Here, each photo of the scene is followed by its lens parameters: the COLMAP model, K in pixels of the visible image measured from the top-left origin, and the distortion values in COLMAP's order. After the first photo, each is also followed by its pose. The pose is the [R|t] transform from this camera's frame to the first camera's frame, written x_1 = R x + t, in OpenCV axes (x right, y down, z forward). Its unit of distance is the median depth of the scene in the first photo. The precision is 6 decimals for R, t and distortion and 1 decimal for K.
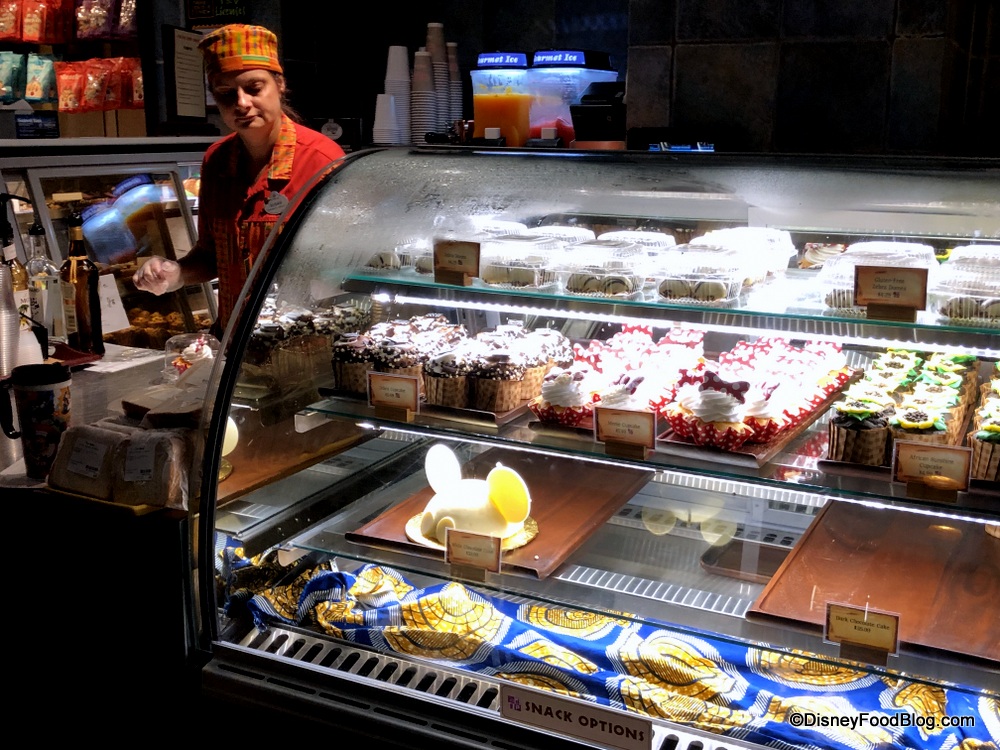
lens RADIAL K [[1131.7, 0, 500.2], [0, 1131.7, 374.6], [0, 0, 1]] dist [-0.003299, 0.000000]
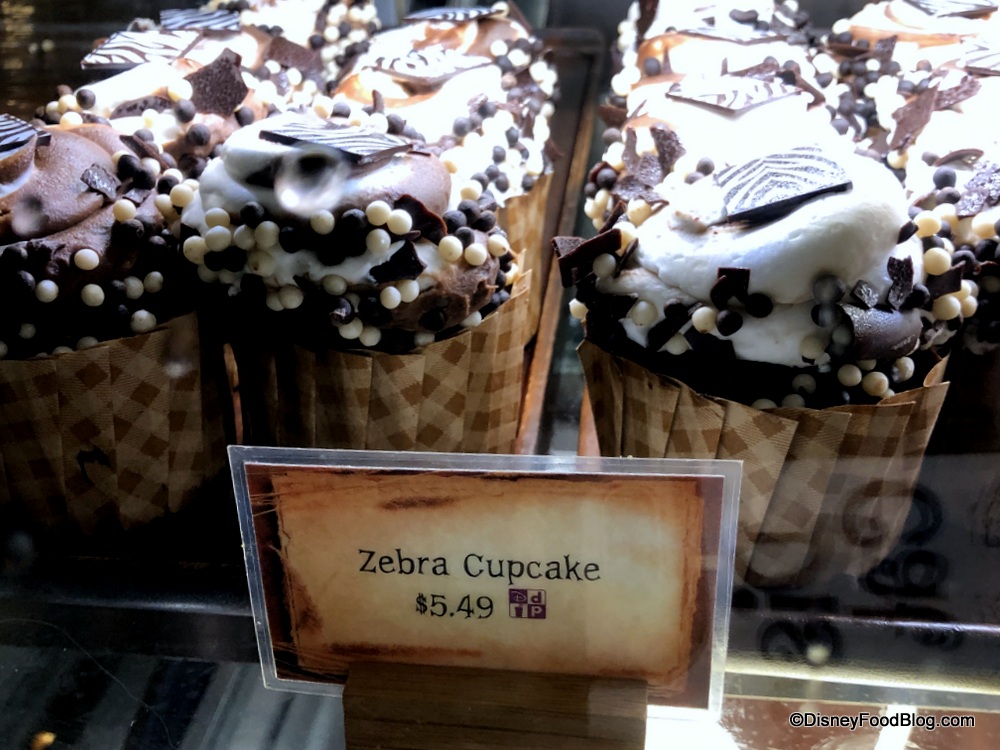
lens RADIAL K [[1131.7, 0, 499.4], [0, 1131.7, 375.7], [0, 0, 1]] dist [-0.003299, 0.000000]
pose [[0.931358, -0.185276, 0.313440, -0.123423], [0.101522, 0.958855, 0.265121, -0.037666], [-0.349664, -0.215102, 0.911848, 0.861047]]
